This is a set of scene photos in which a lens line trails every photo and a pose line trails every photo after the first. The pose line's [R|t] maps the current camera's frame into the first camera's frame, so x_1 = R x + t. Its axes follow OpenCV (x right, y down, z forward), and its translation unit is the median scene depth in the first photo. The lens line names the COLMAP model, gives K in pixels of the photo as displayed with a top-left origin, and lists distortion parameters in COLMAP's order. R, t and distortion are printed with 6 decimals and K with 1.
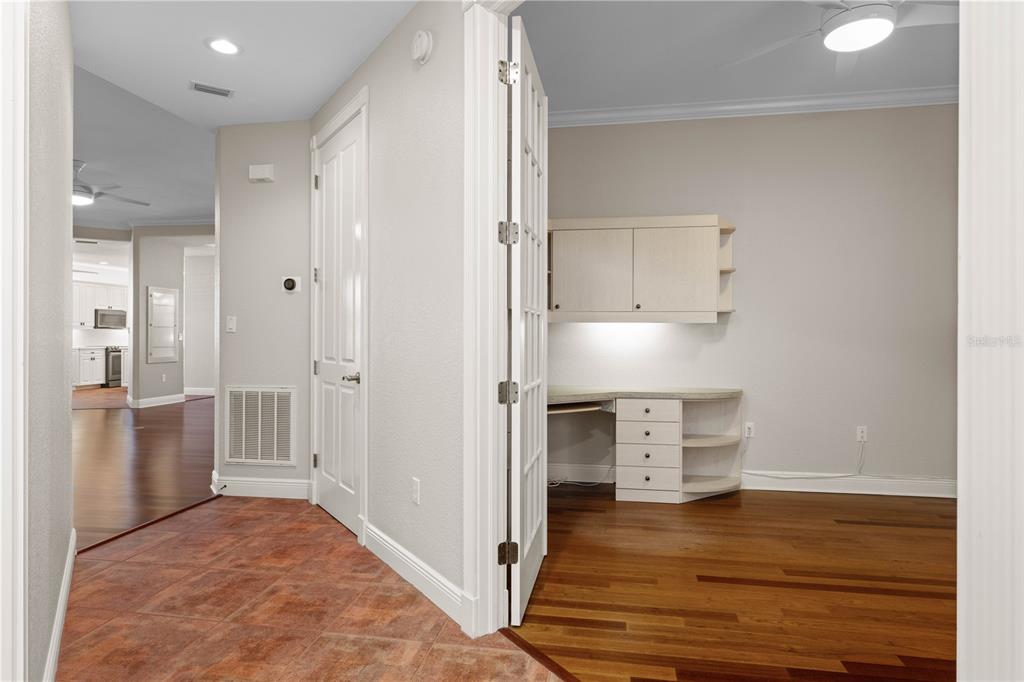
lens RADIAL K [[584.4, 0, 515.5], [0, 584.4, 335.9], [0, 0, 1]] dist [0.000507, 0.000349]
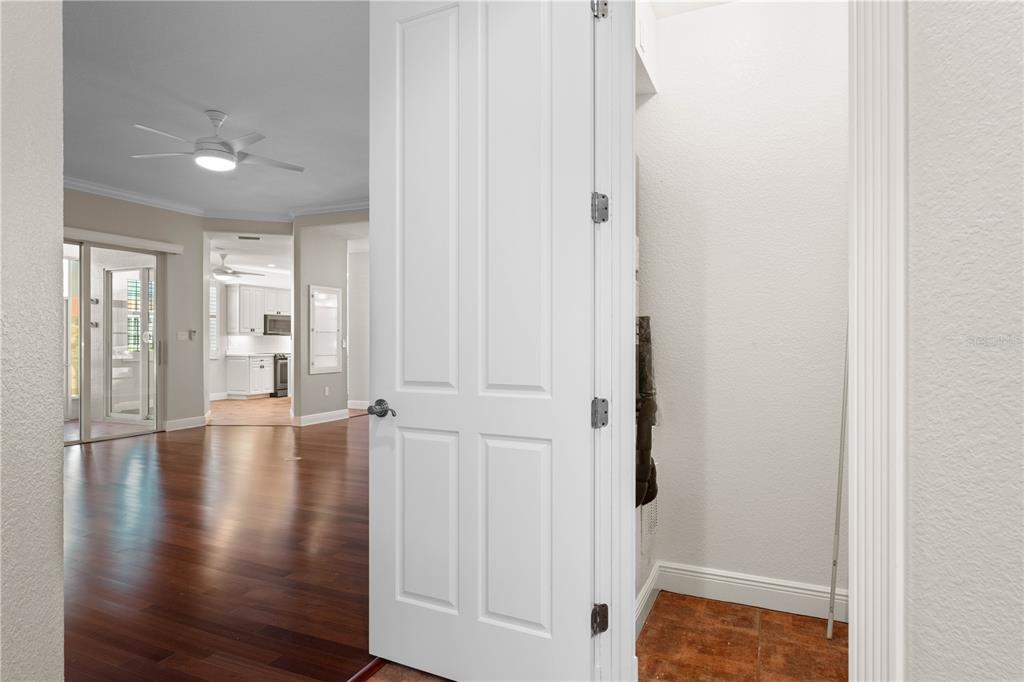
lens RADIAL K [[594.0, 0, 512.0], [0, 594.0, 341.0], [0, 0, 1]] dist [-0.002339, -0.000220]
pose [[0.968891, -0.005137, -0.247434, -0.108783], [0.005296, 0.999986, -0.000023, -0.000648], [0.247430, -0.001288, 0.968905, 0.200144]]
